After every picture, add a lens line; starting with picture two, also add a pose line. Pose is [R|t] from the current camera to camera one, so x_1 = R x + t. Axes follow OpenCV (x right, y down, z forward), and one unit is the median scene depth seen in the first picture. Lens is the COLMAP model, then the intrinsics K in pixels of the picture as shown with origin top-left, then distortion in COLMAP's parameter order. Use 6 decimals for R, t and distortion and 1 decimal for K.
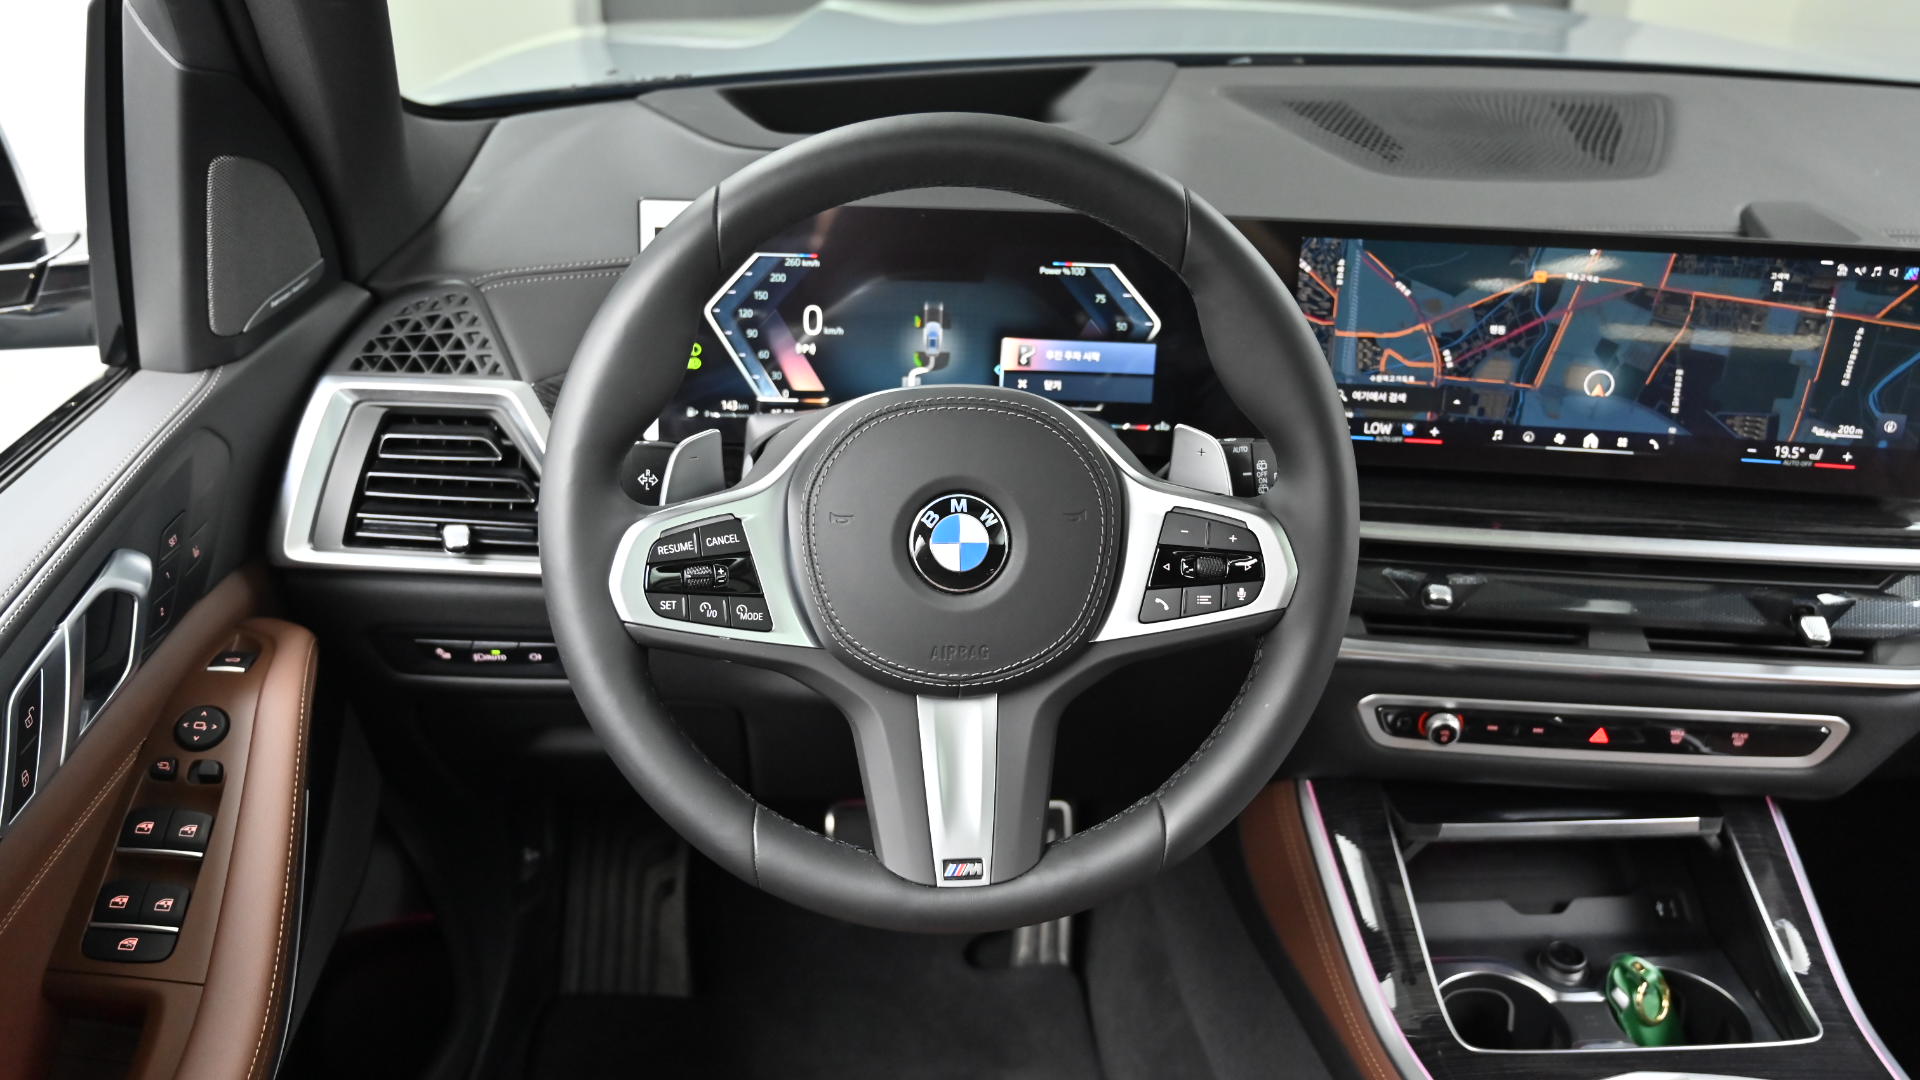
lens RADIAL K [[1626.4, 0, 960.0], [0, 1626.4, 540.0], [0, 0, 1]] dist [-0.004574, 0.000489]
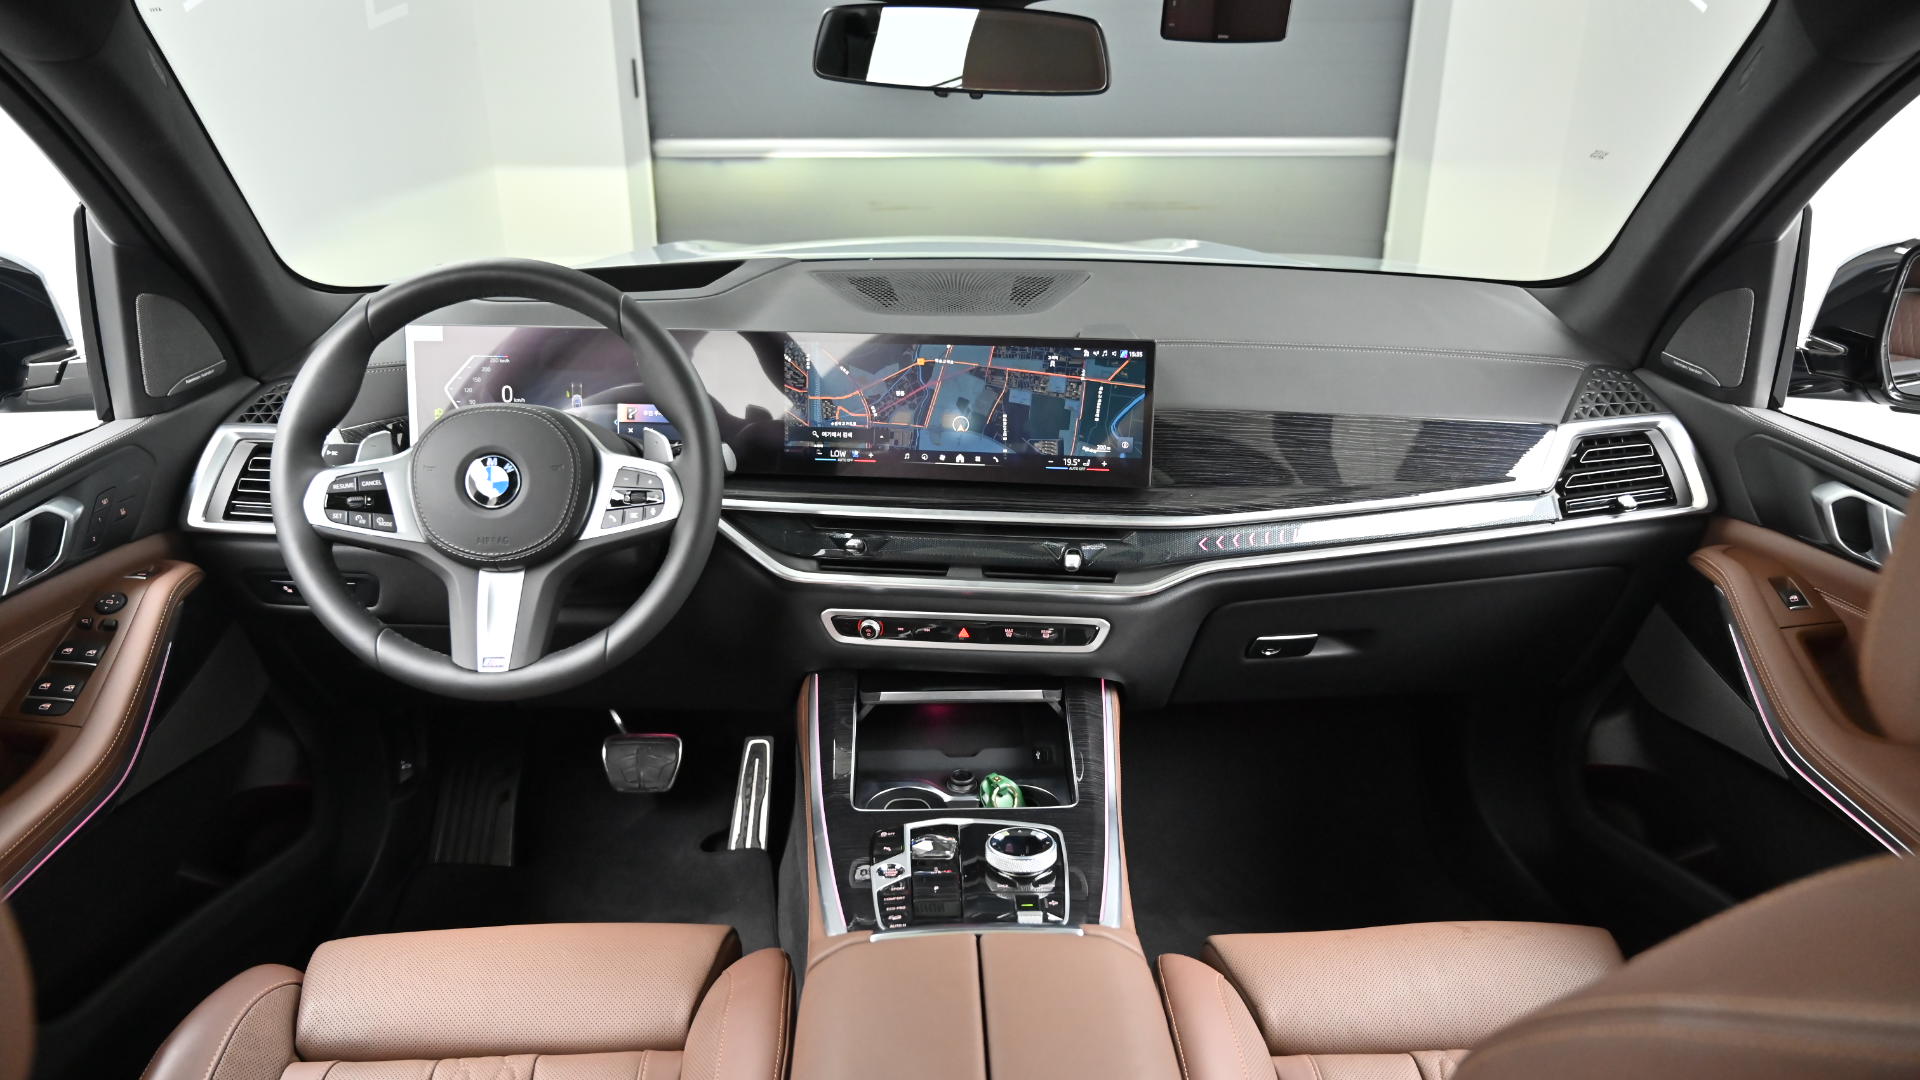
lens RADIAL K [[1305.5, 0, 950.1], [0, 1305.5, 538.7], [0, 0, 1]] dist [-0.001087, -0.000482]
pose [[0.999014, -0.007463, -0.043770, 0.450218], [0.002174, 0.992811, -0.119674, 0.189132], [0.044348, 0.119461, 0.991848, -0.342034]]
